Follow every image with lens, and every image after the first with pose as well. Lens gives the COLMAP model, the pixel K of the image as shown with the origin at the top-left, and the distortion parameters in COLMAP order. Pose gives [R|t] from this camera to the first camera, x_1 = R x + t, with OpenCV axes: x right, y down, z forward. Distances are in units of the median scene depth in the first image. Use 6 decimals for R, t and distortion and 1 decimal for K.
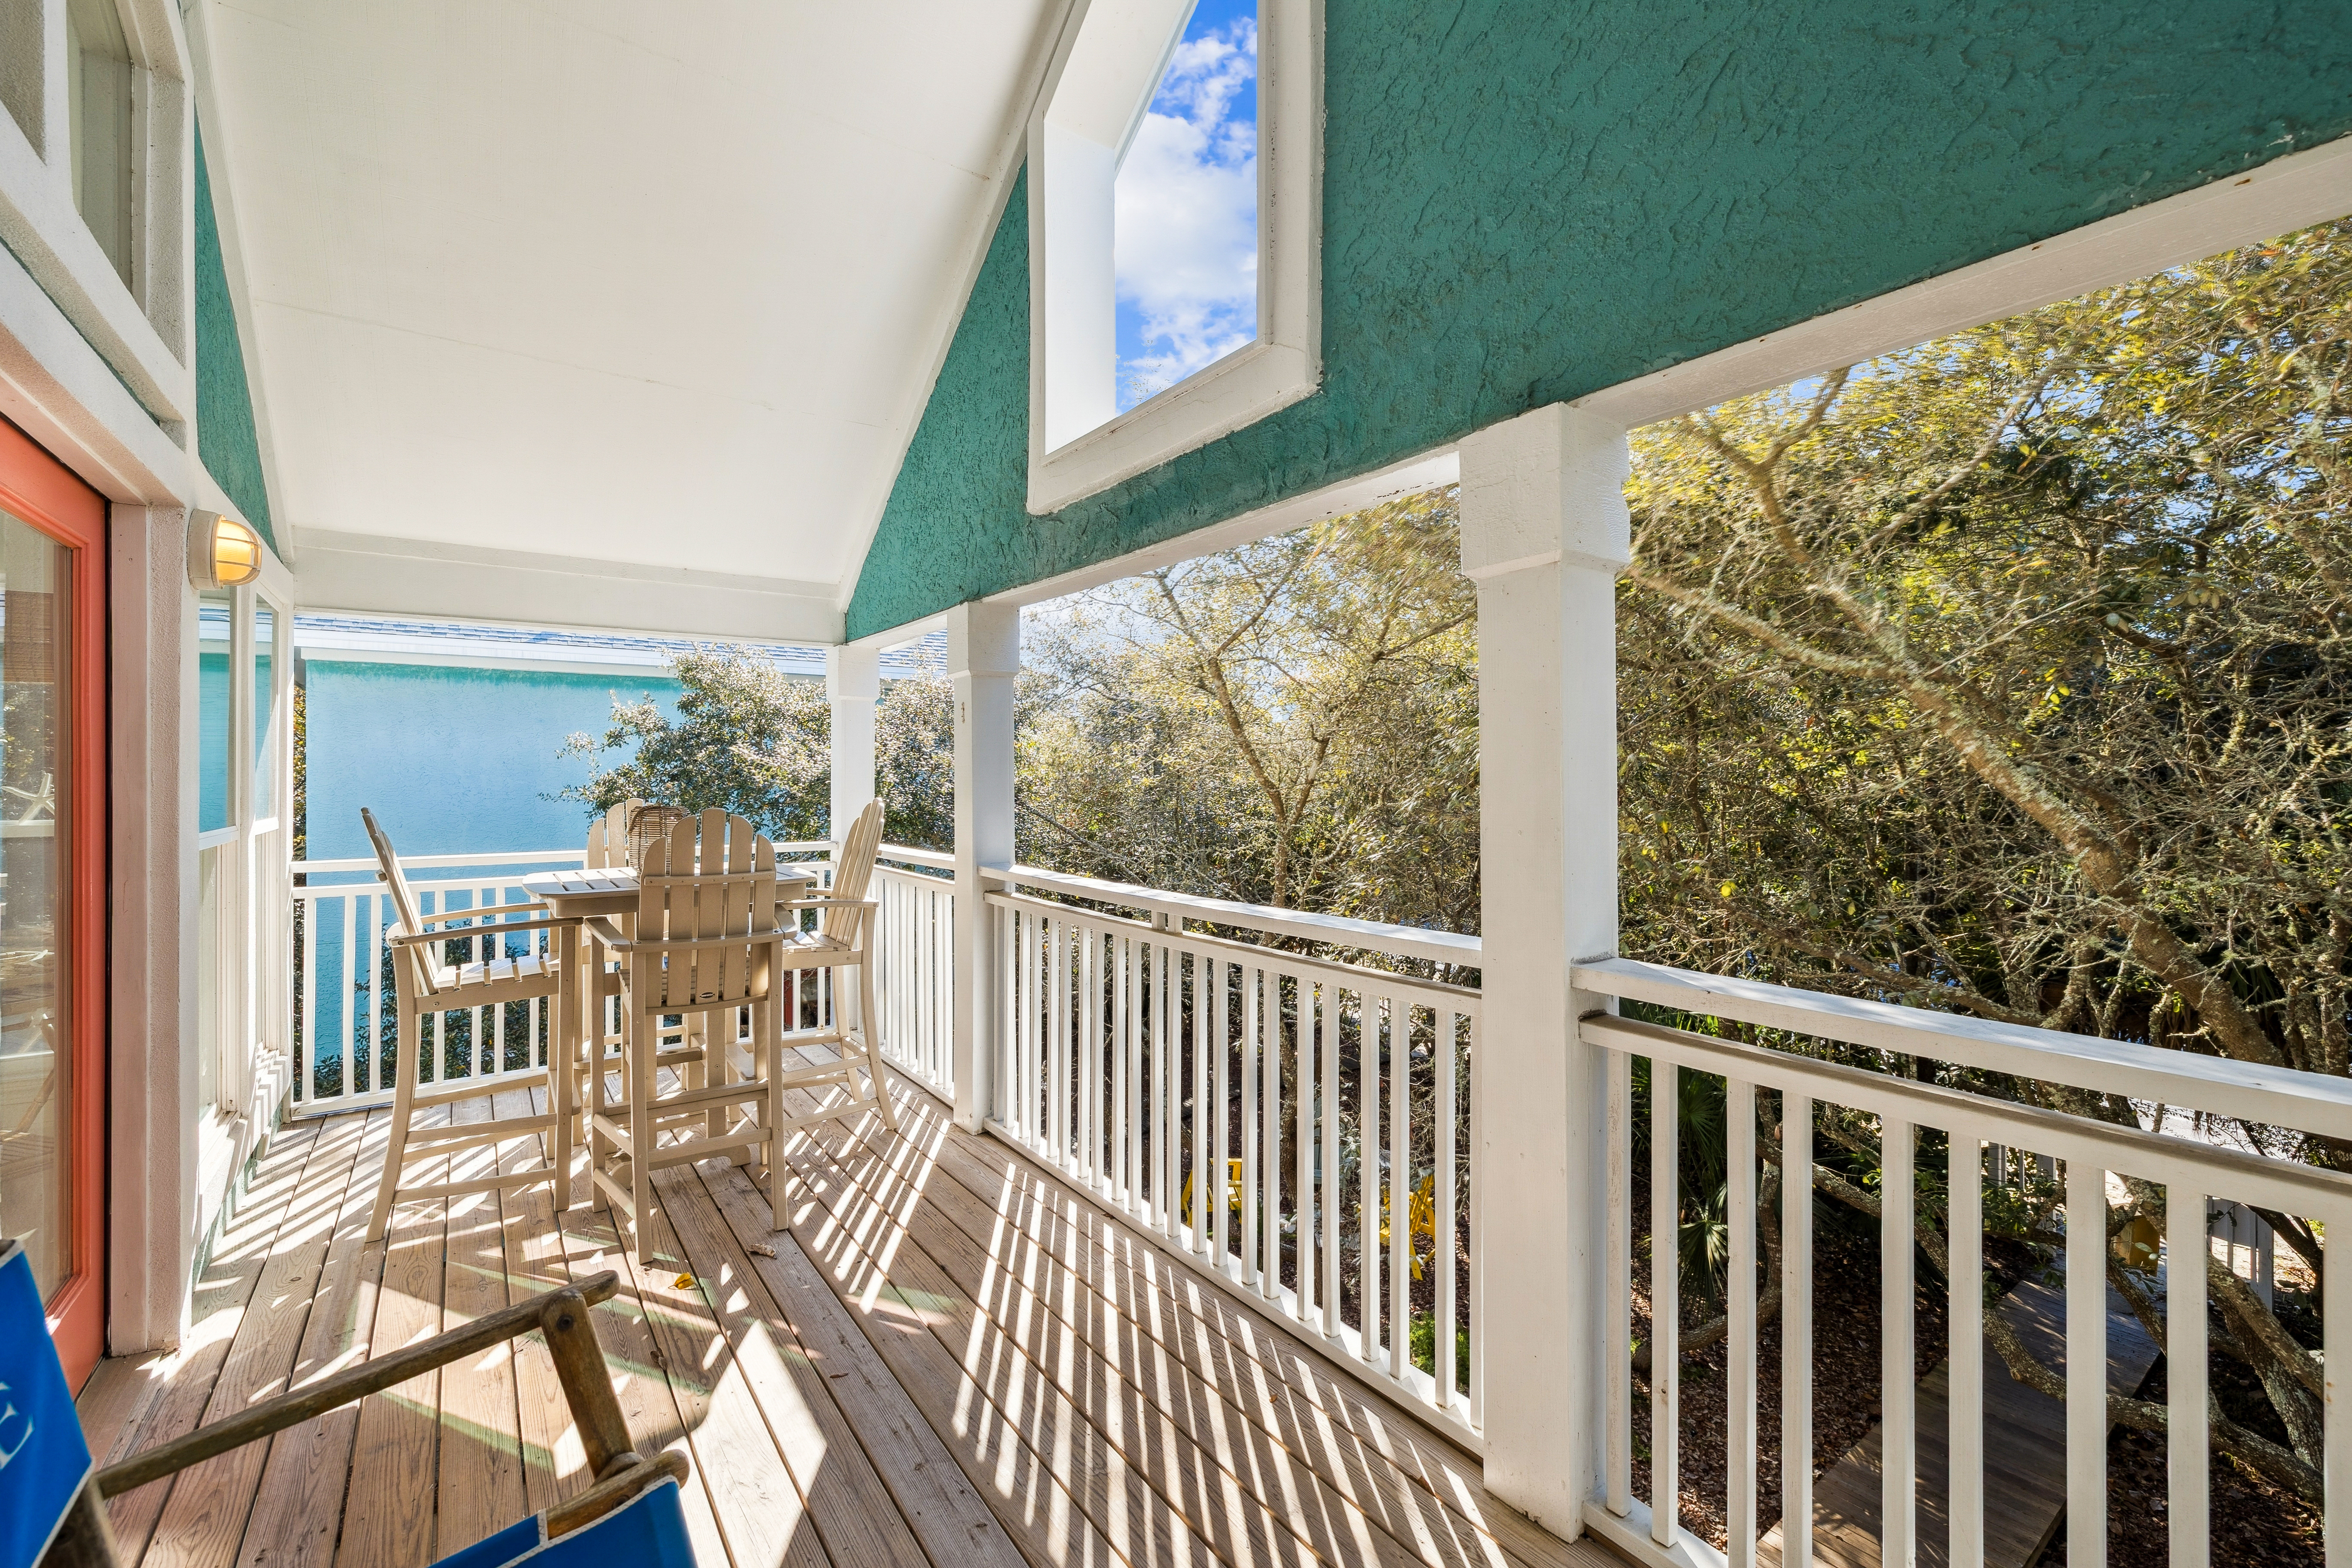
lens RADIAL K [[1002.0, 0, 1175.1], [0, 1002.0, 779.4], [0, 0, 1]] dist [-0.000041, 0.000760]
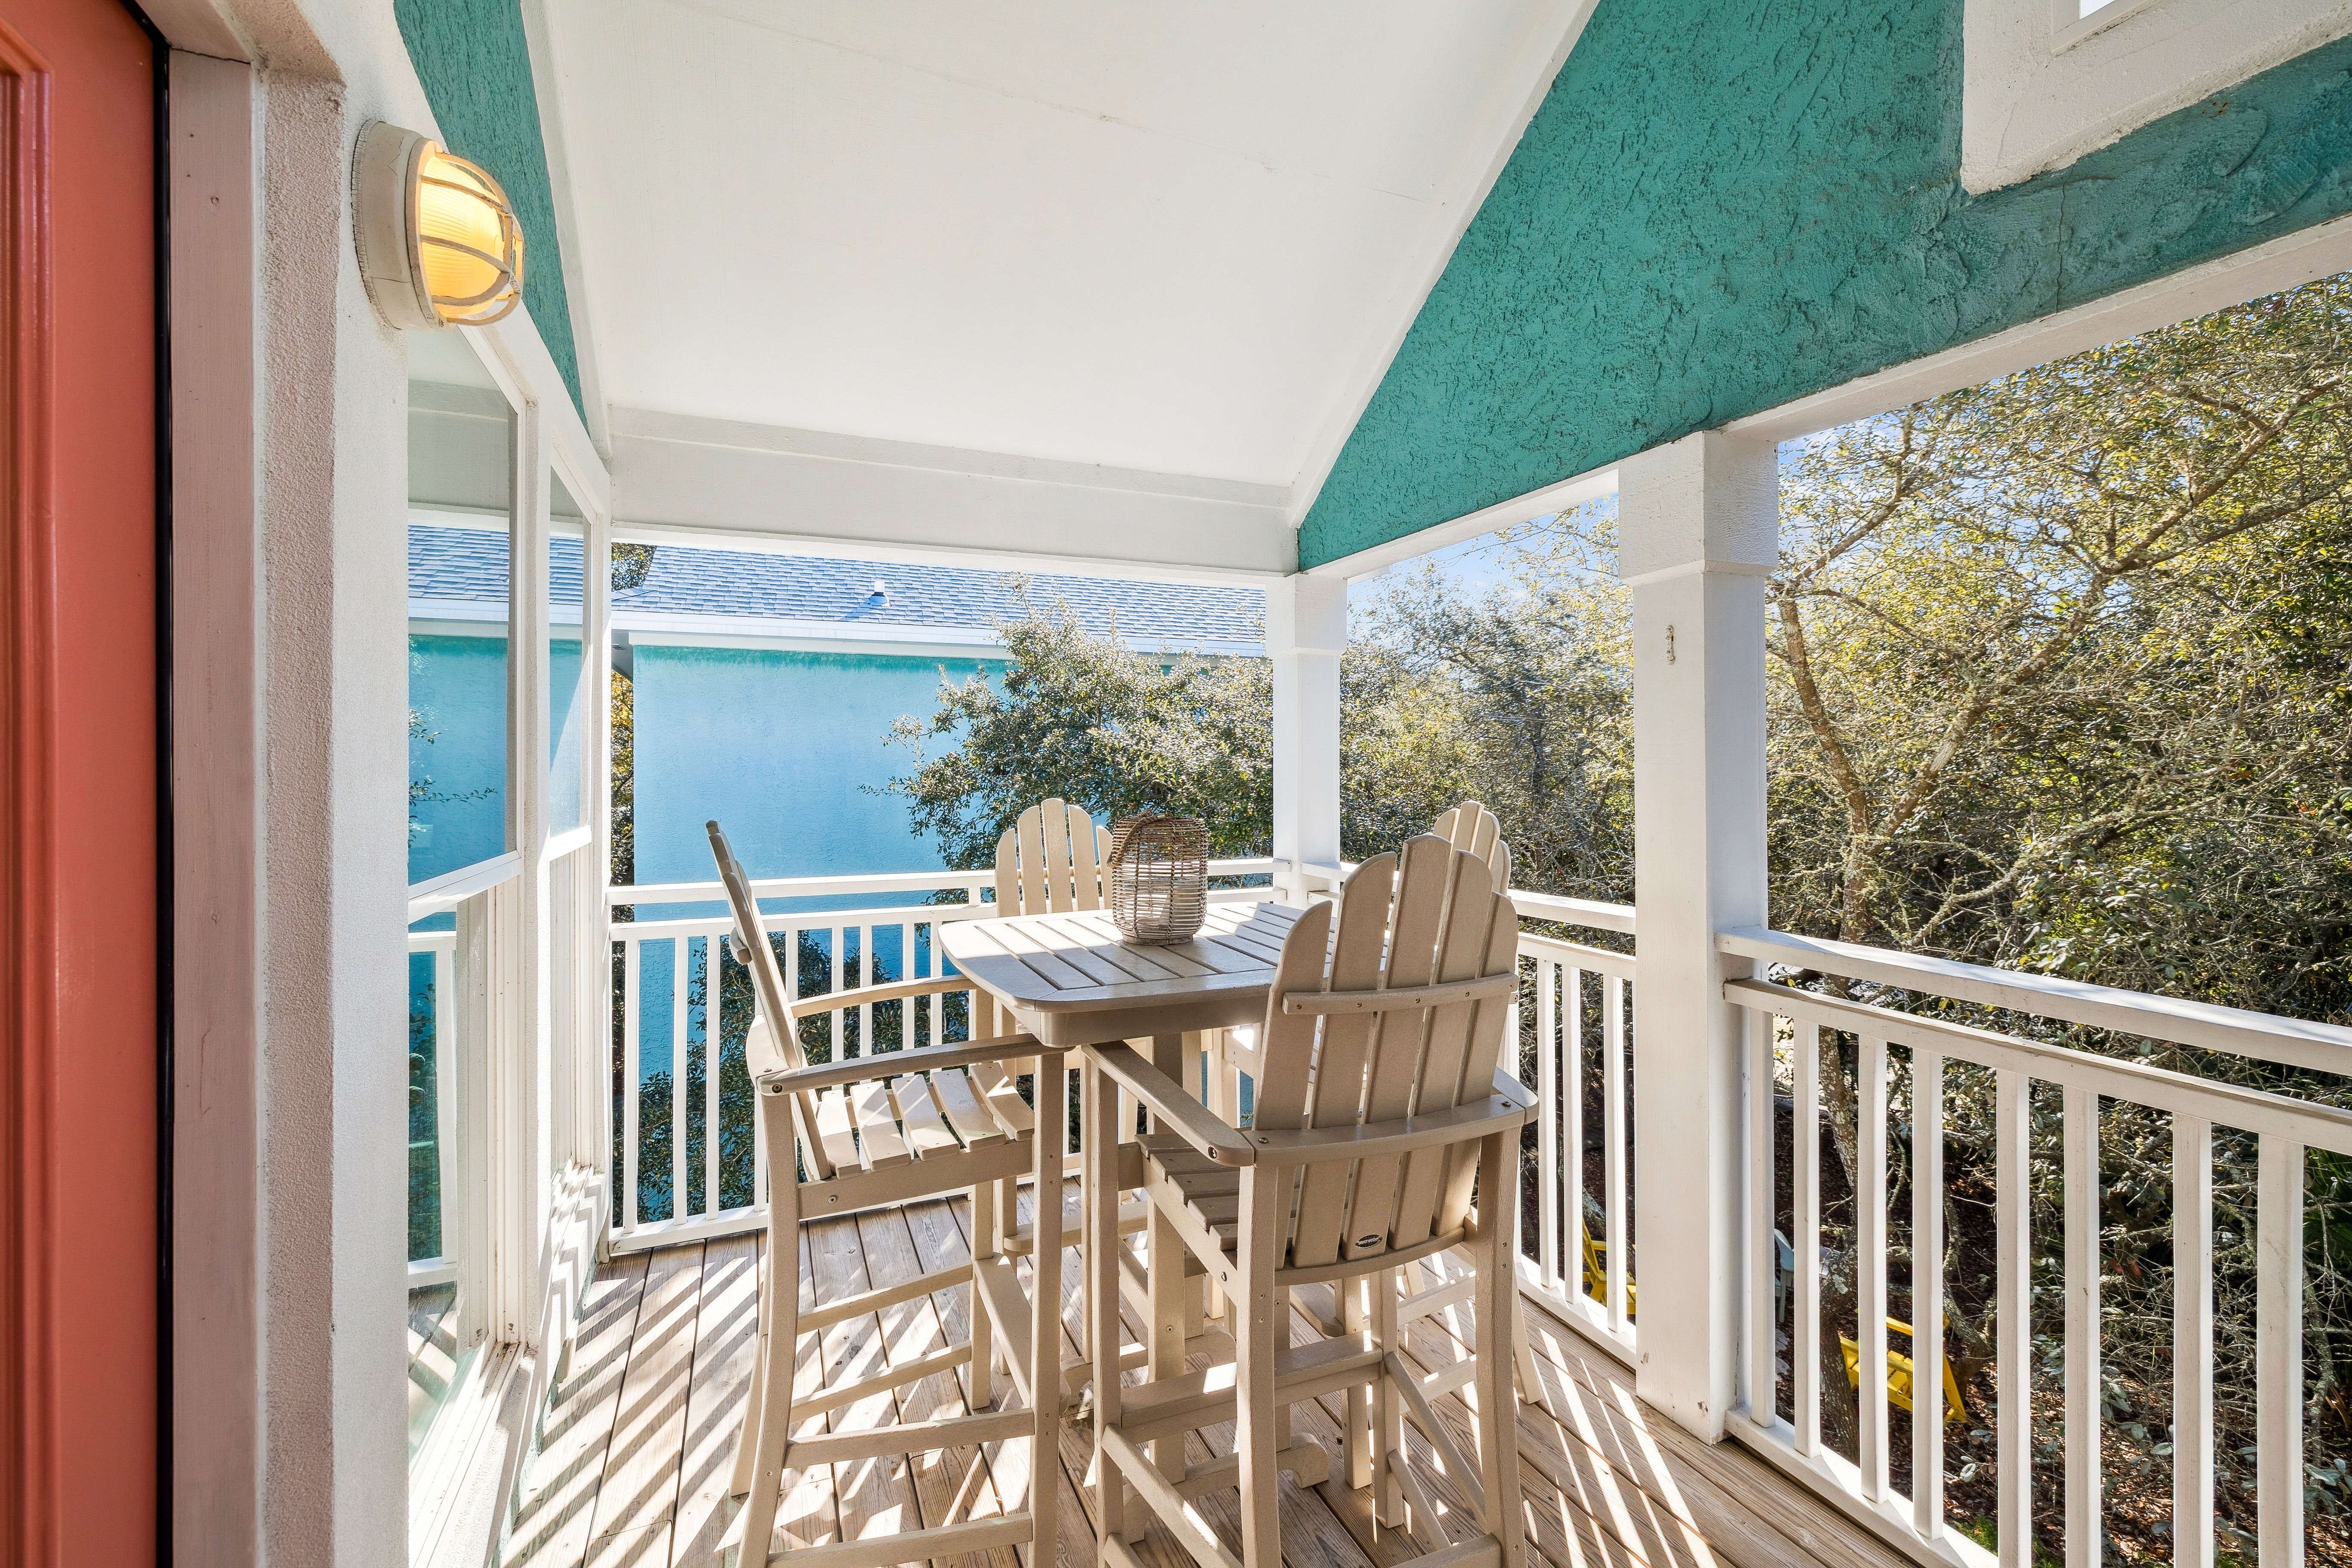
lens RADIAL K [[1002.0, 0, 1177.1], [0, 1002.0, 774.1], [0, 0, 1]] dist [-0.000041, 0.000760]
pose [[0.975881, 0.000460, -0.218303, -0.343635], [0.000420, 0.999992, 0.003982, 0.000385], [0.218304, -0.003977, 0.975873, 0.405889]]
